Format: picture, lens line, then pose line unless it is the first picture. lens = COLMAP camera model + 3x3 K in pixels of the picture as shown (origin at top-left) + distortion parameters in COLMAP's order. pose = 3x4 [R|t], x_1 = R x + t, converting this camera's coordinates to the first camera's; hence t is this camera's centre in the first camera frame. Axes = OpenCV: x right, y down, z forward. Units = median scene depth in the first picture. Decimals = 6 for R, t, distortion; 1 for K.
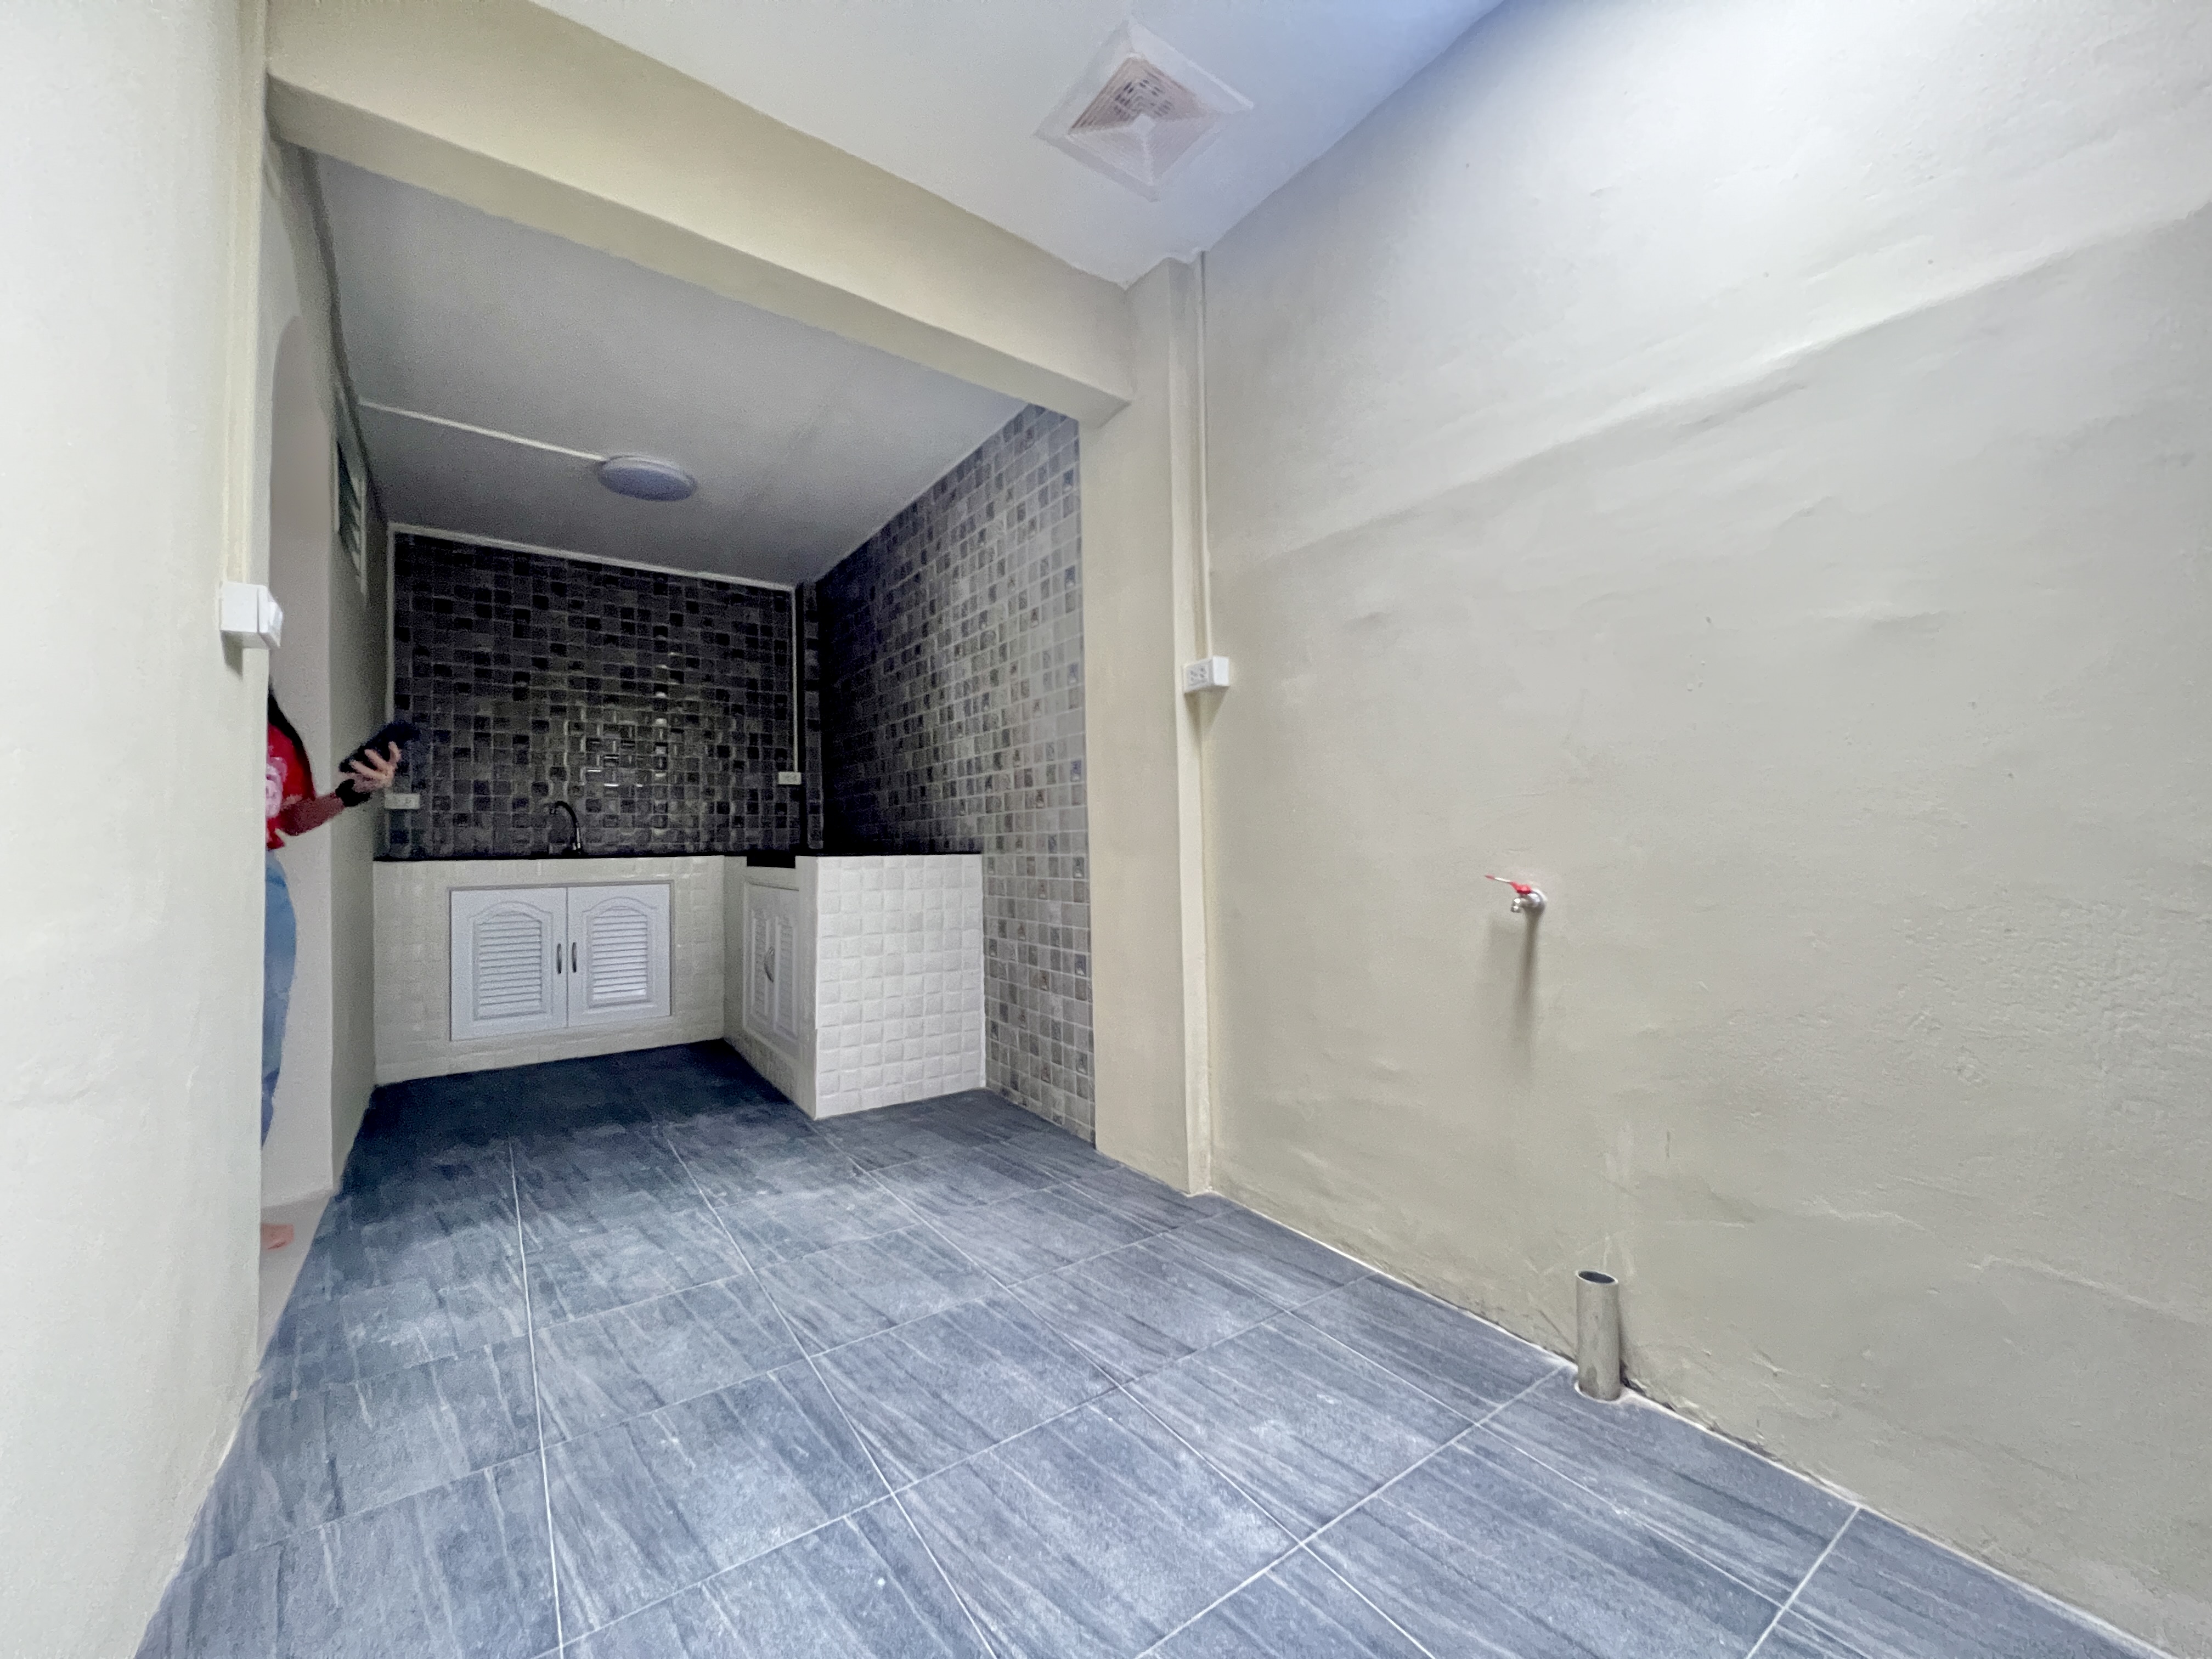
lens RADIAL K [[893.9, 0, 1113.1], [0, 893.9, 824.1], [0, 0, 1]] dist [-0.001654, -0.000045]
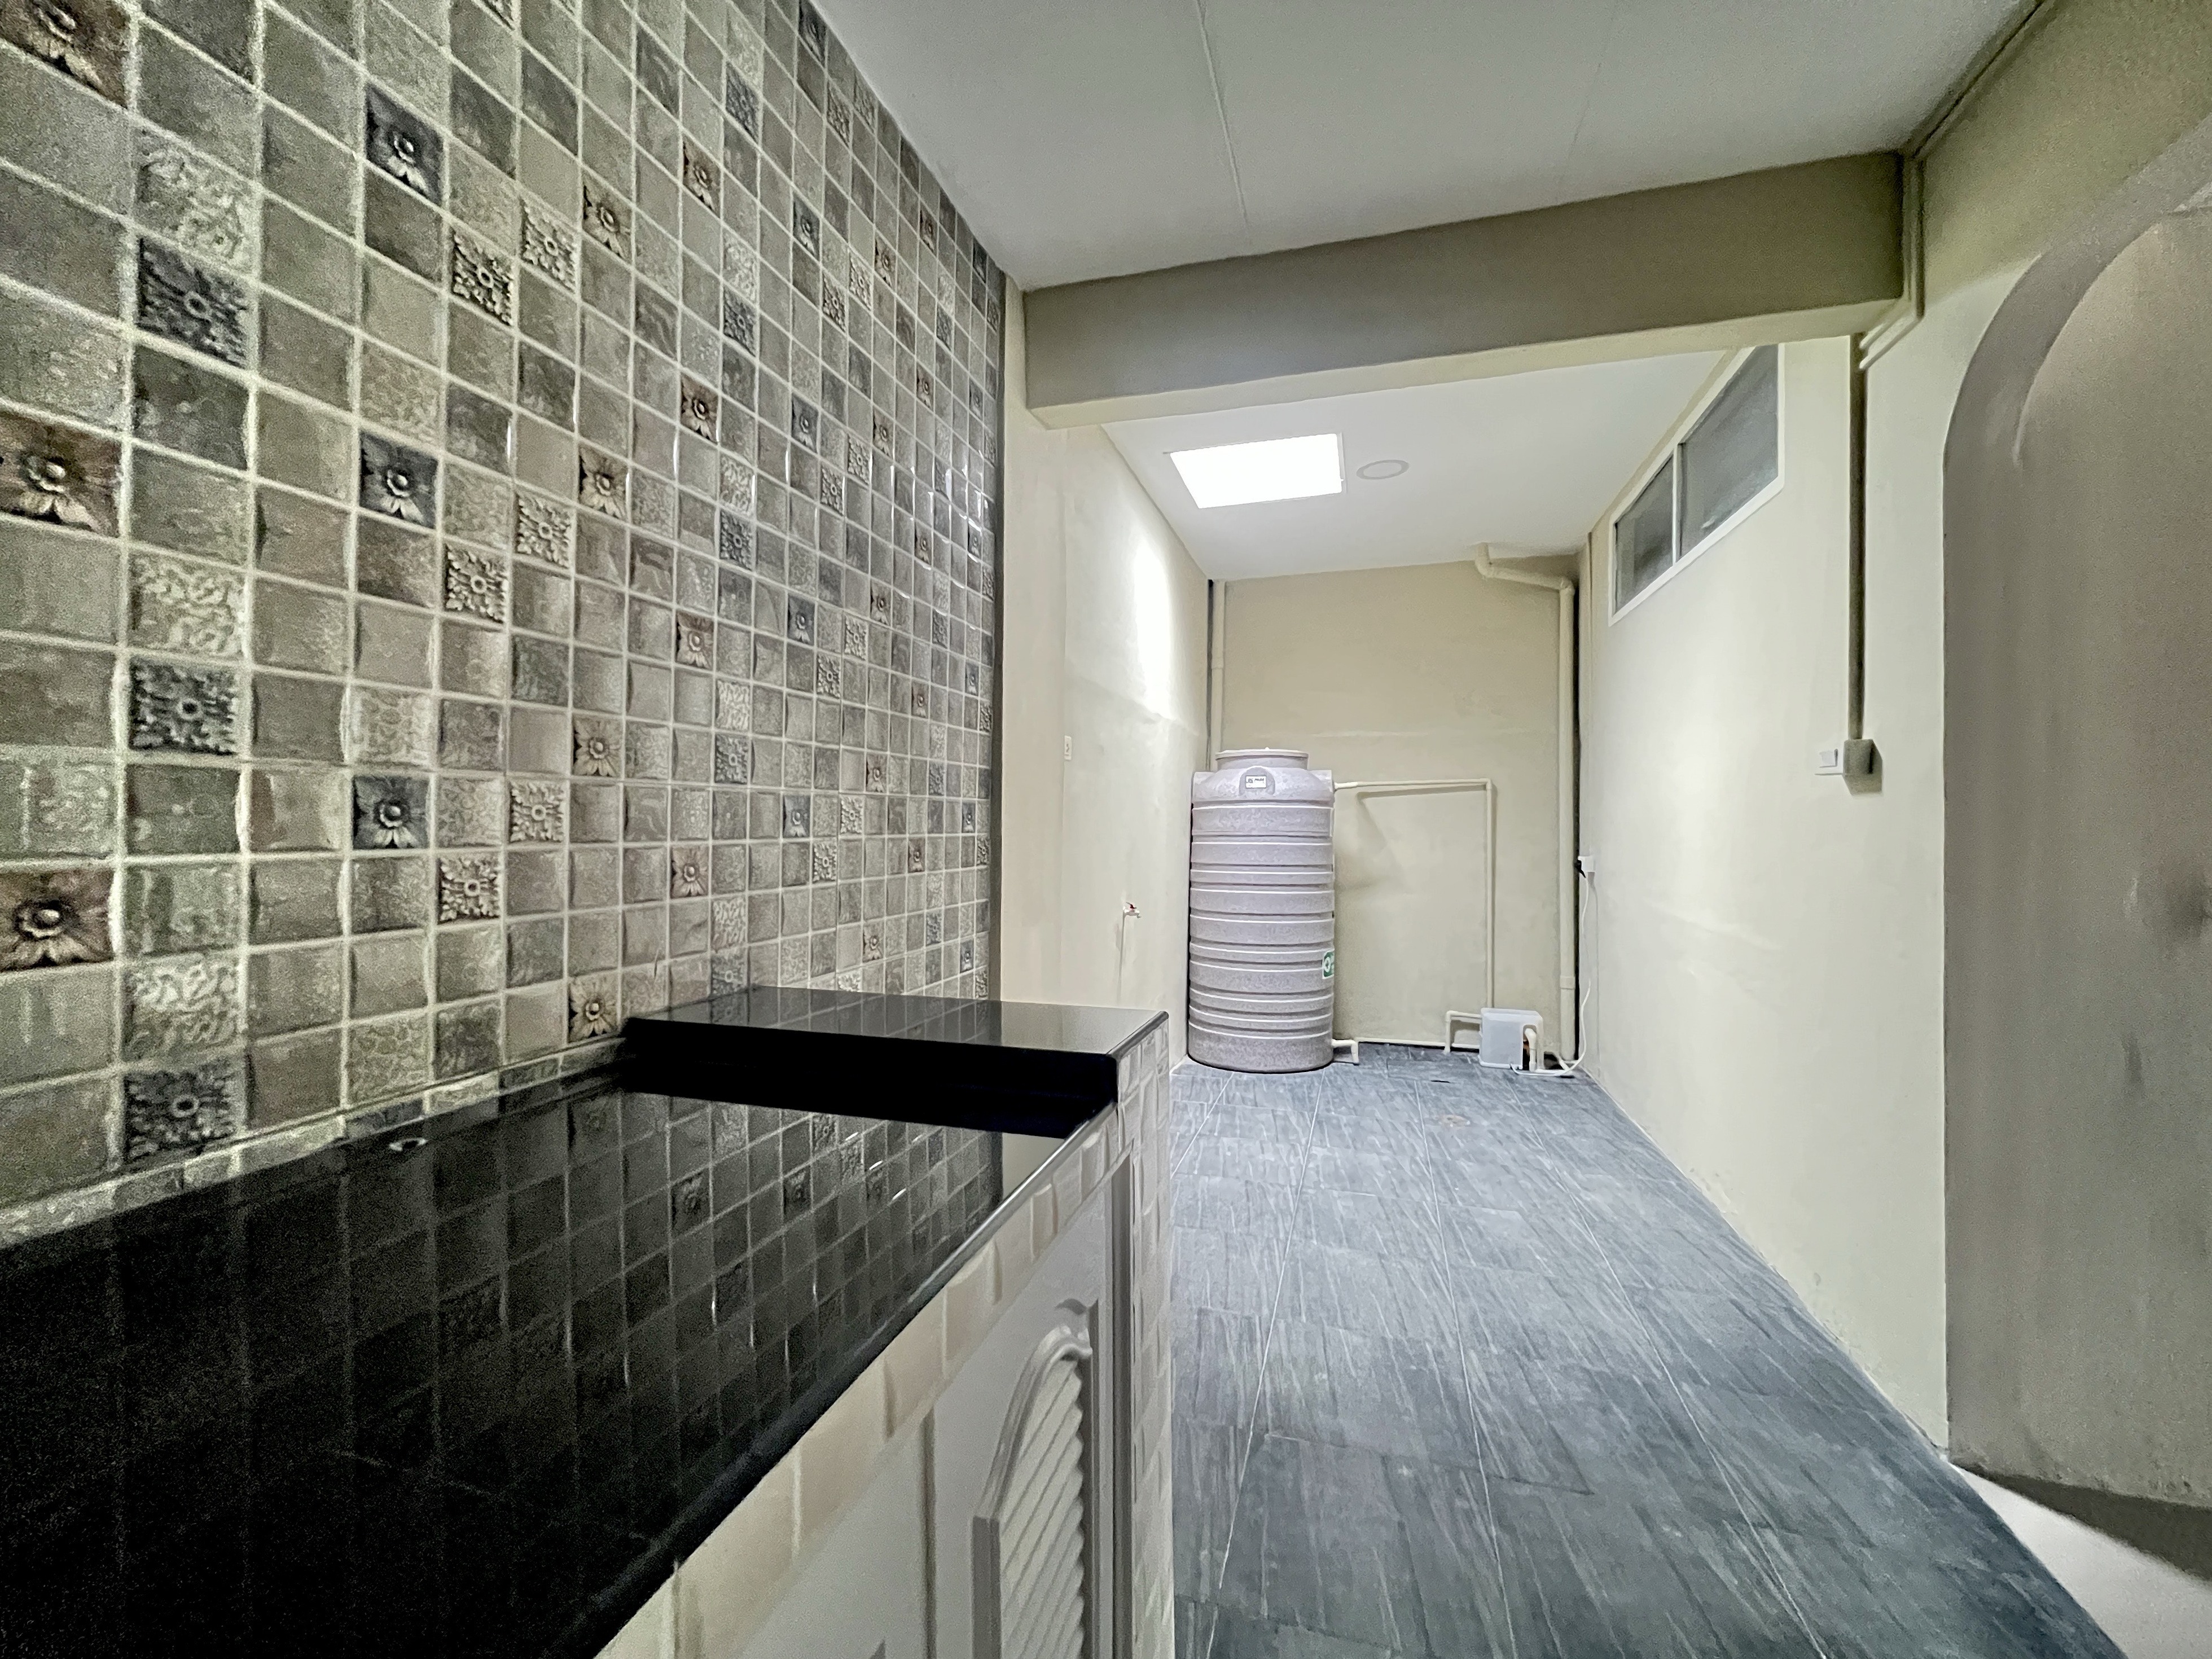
lens RADIAL K [[893.9, 0, 1109.3], [0, 893.9, 829.4], [0, 0, 1]] dist [-0.001654, -0.000045]
pose [[-0.617360, 0.008562, 0.786634, -0.729405], [-0.012842, 0.999698, -0.020960, -0.041670], [-0.786576, -0.023042, -0.617063, 1.485450]]
